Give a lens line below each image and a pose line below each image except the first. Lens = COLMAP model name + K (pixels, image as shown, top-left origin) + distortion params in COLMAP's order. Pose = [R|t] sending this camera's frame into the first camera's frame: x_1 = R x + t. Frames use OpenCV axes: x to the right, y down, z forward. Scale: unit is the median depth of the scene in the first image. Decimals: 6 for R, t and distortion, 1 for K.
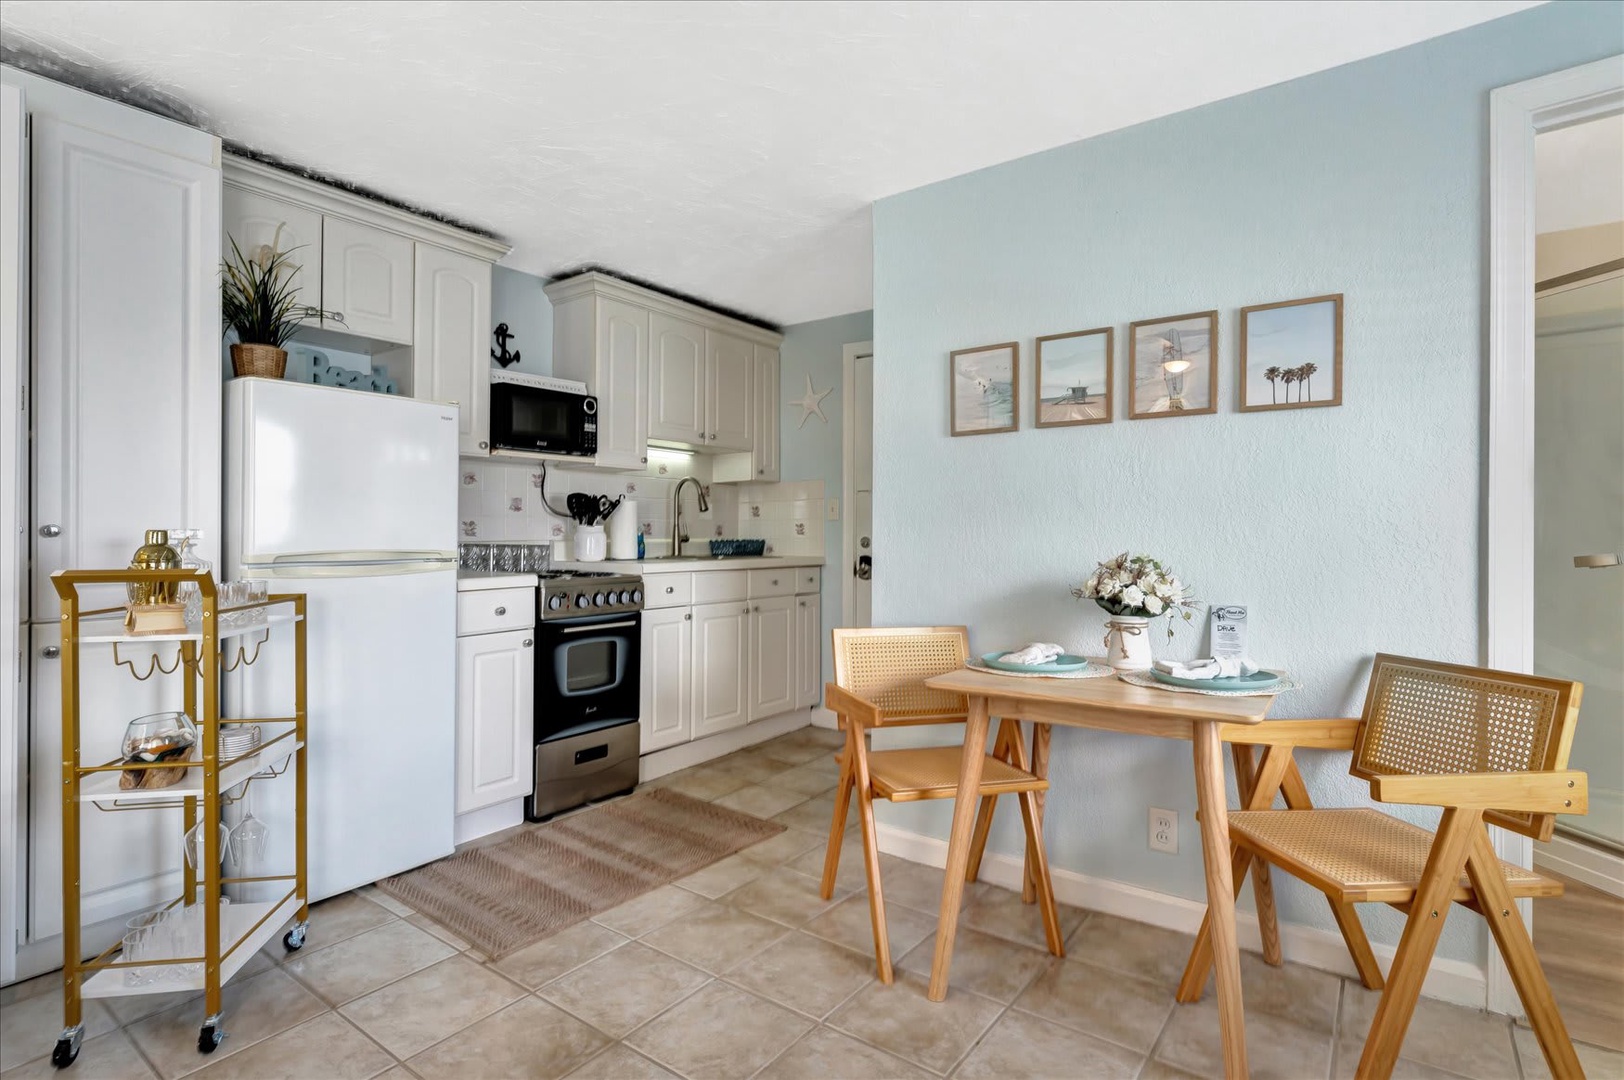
lens RADIAL K [[837.2, 0, 823.2], [0, 837.2, 531.2], [0, 0, 1]] dist [0.027357, 0.001485]
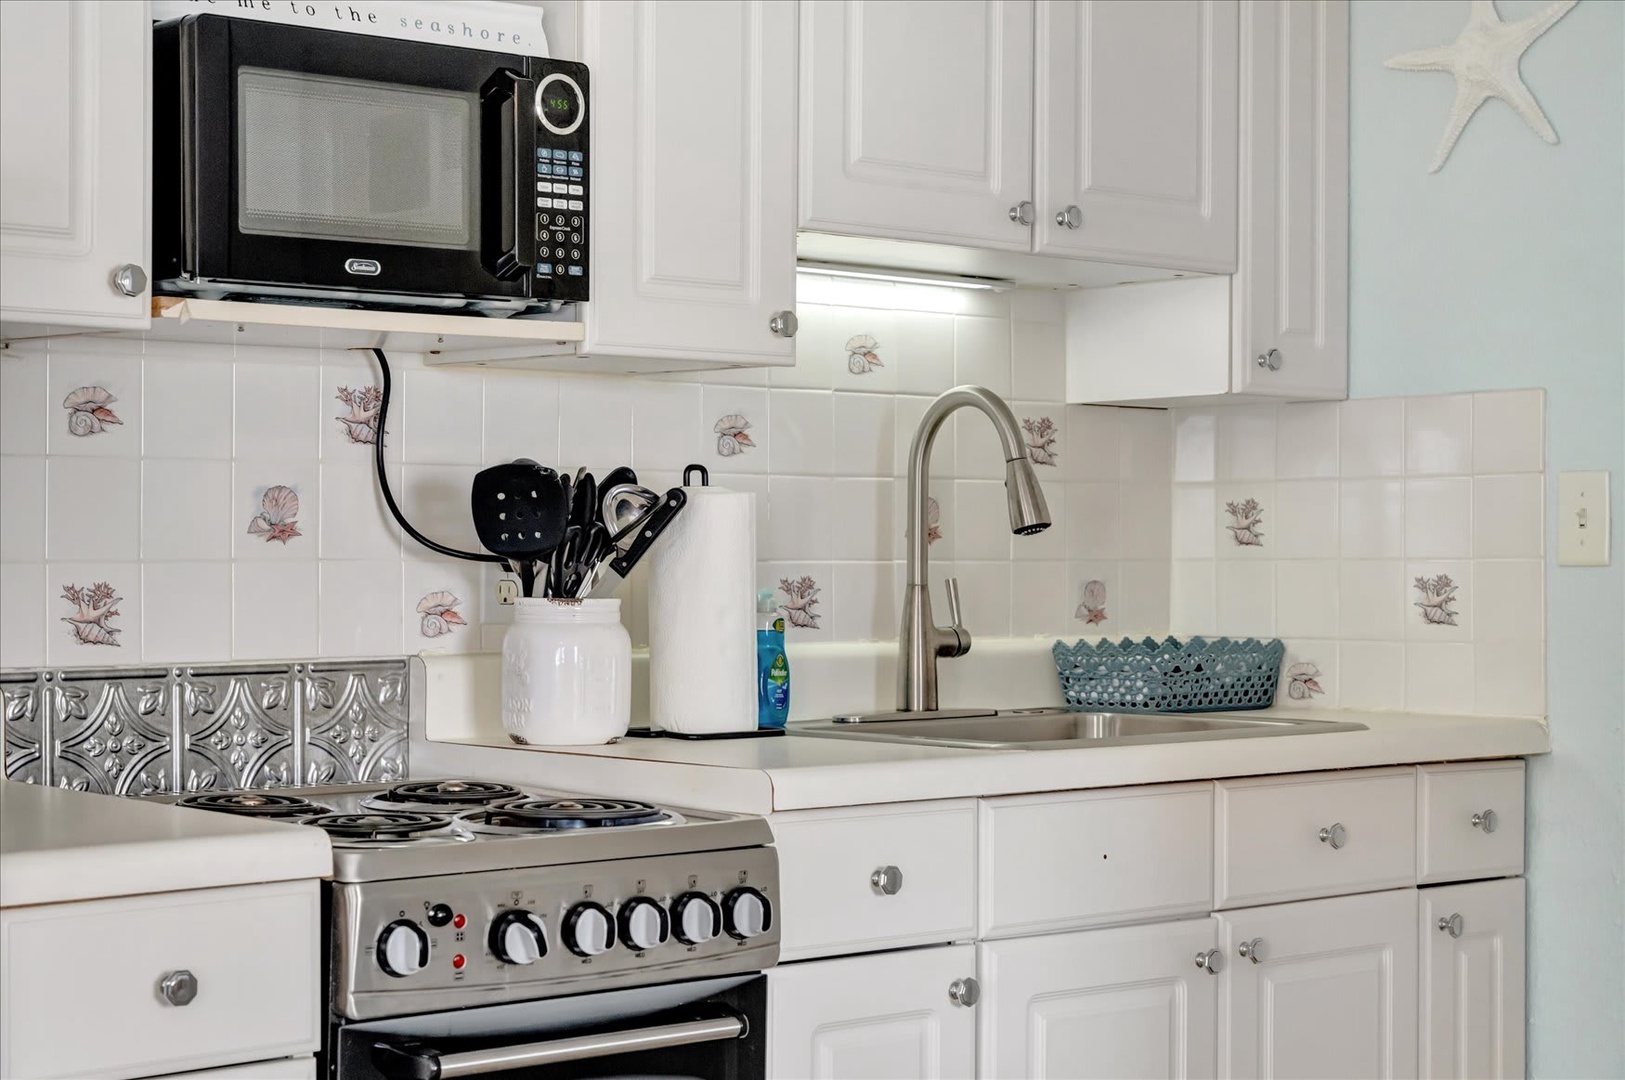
lens RADIAL K [[2895.9, 0, 819.0], [0, 2895.9, 542.9], [0, 0, 1]] dist [0.000299, 0.000000]
pose [[0.977632, 0.000123, -0.210320, -0.030036], [0.000861, 0.999989, 0.004586, -0.025955], [0.210319, -0.004665, 0.977622, 0.195333]]
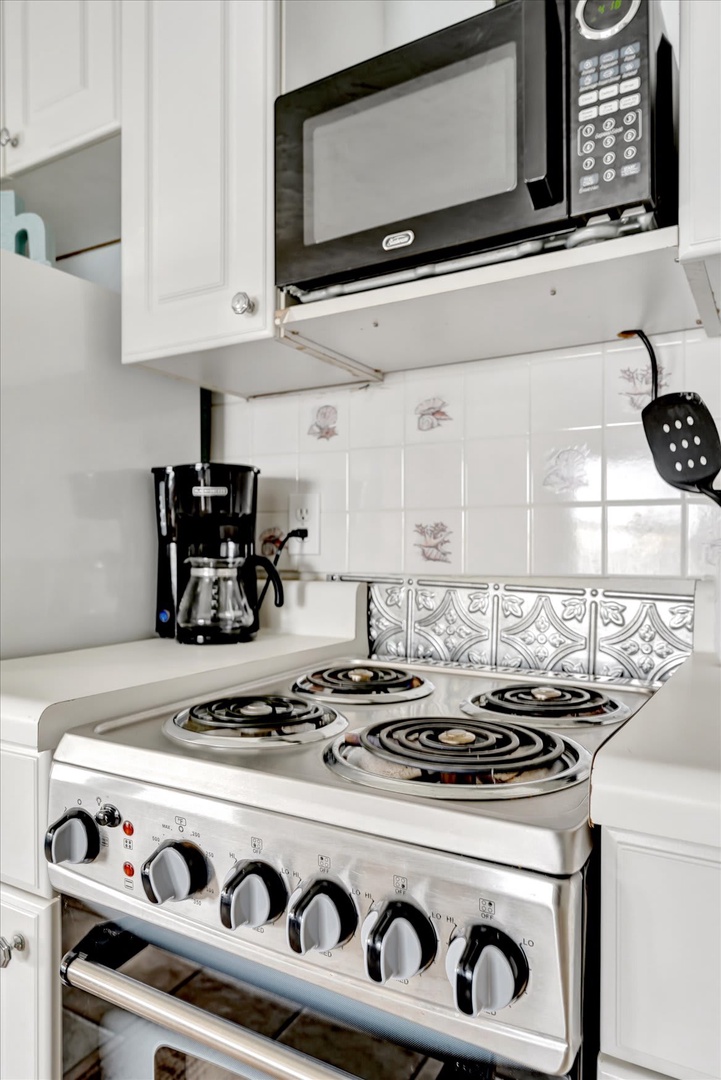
lens RADIAL K [[714.0, 0, 362.9], [0, 714.0, 549.4], [0, 0, 1]] dist [-0.004144, -0.003670]
pose [[0.097837, -0.007008, -0.995178, -0.084809], [0.001154, 0.999975, -0.006928, 0.001900], [0.995202, -0.000470, 0.097843, 0.856339]]
